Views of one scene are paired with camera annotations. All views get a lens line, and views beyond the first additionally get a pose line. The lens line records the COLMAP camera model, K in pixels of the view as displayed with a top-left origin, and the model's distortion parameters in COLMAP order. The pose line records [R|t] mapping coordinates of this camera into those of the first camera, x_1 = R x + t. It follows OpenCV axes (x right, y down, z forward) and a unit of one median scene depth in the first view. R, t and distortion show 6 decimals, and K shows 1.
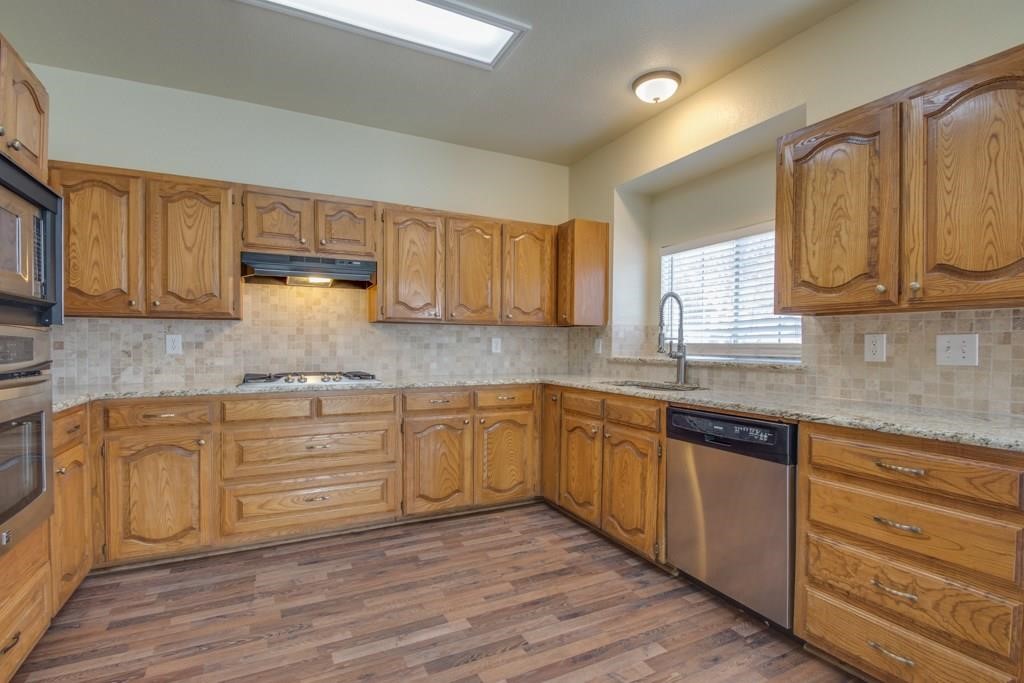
lens RADIAL K [[456.8, 0, 489.7], [0, 456.8, 351.8], [0, 0, 1]] dist [0.012749, -0.017781]
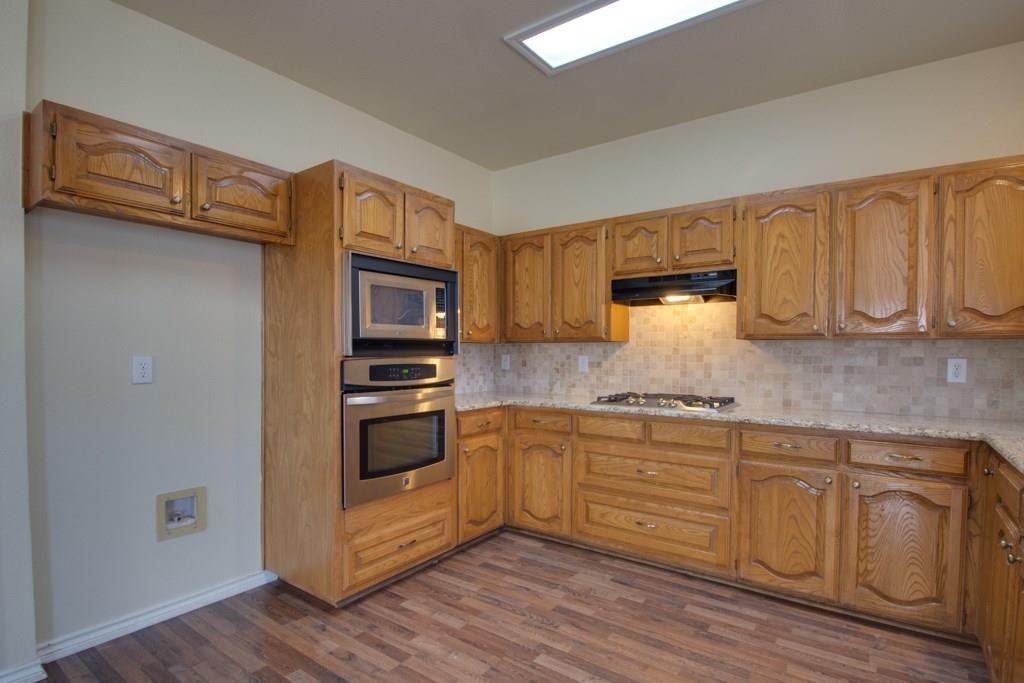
lens RADIAL K [[520.0, 0, 528.8], [0, 520.0, 365.1], [0, 0, 1]] dist [0.000526, -0.021855]
pose [[0.488191, 0.020411, -0.872498, 0.426881], [-0.011111, 0.999791, 0.017172, -0.034426], [0.872666, 0.001311, 0.488316, 0.214789]]
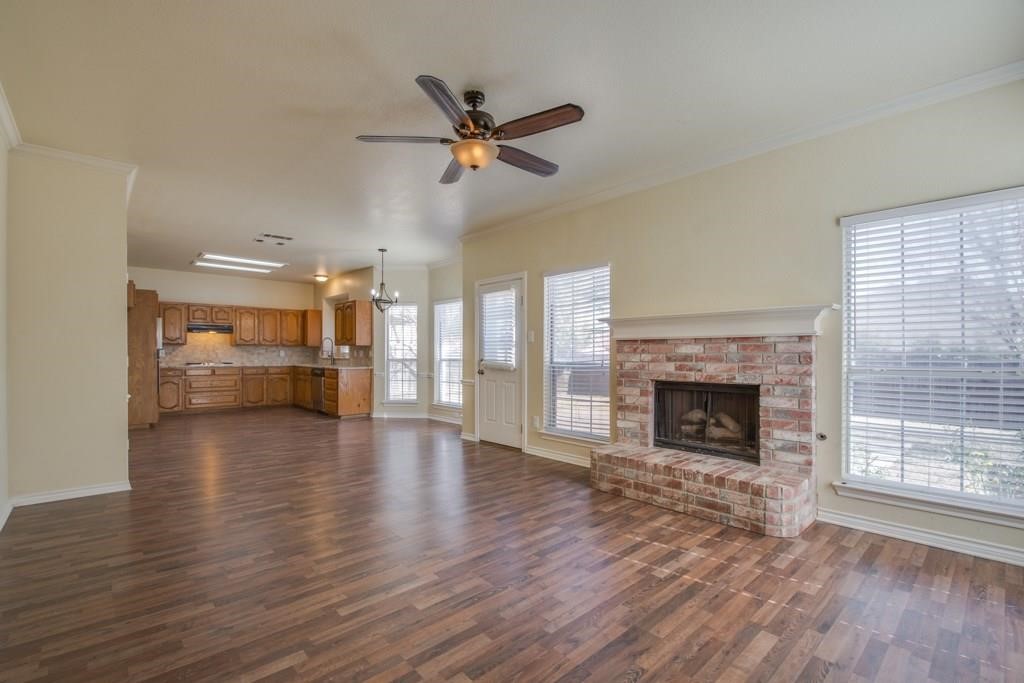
lens RADIAL K [[513.7, 0, 509.4], [0, 513.7, 358.3], [0, 0, 1]] dist [-0.002413, -0.045850]
pose [[0.972113, -0.004446, 0.234473, 0.773853], [0.005280, 0.999982, -0.002931, 0.039805], [-0.234456, 0.004088, 0.972118, -2.857859]]
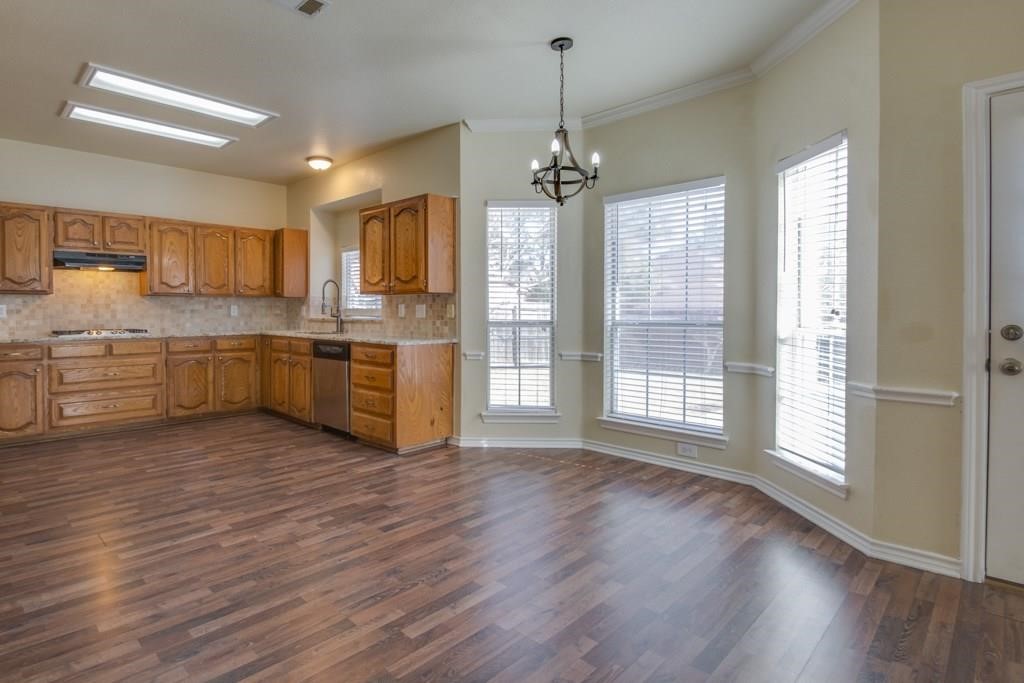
lens RADIAL K [[541.1, 0, 413.2], [0, 541.1, 321.4], [0, 0, 1]] dist [-0.022091, -0.000645]
pose [[0.967069, -0.011152, 0.254270, 0.162354], [0.009217, 0.999919, 0.008799, 0.013533], [-0.254348, -0.006165, 0.967093, -1.013744]]
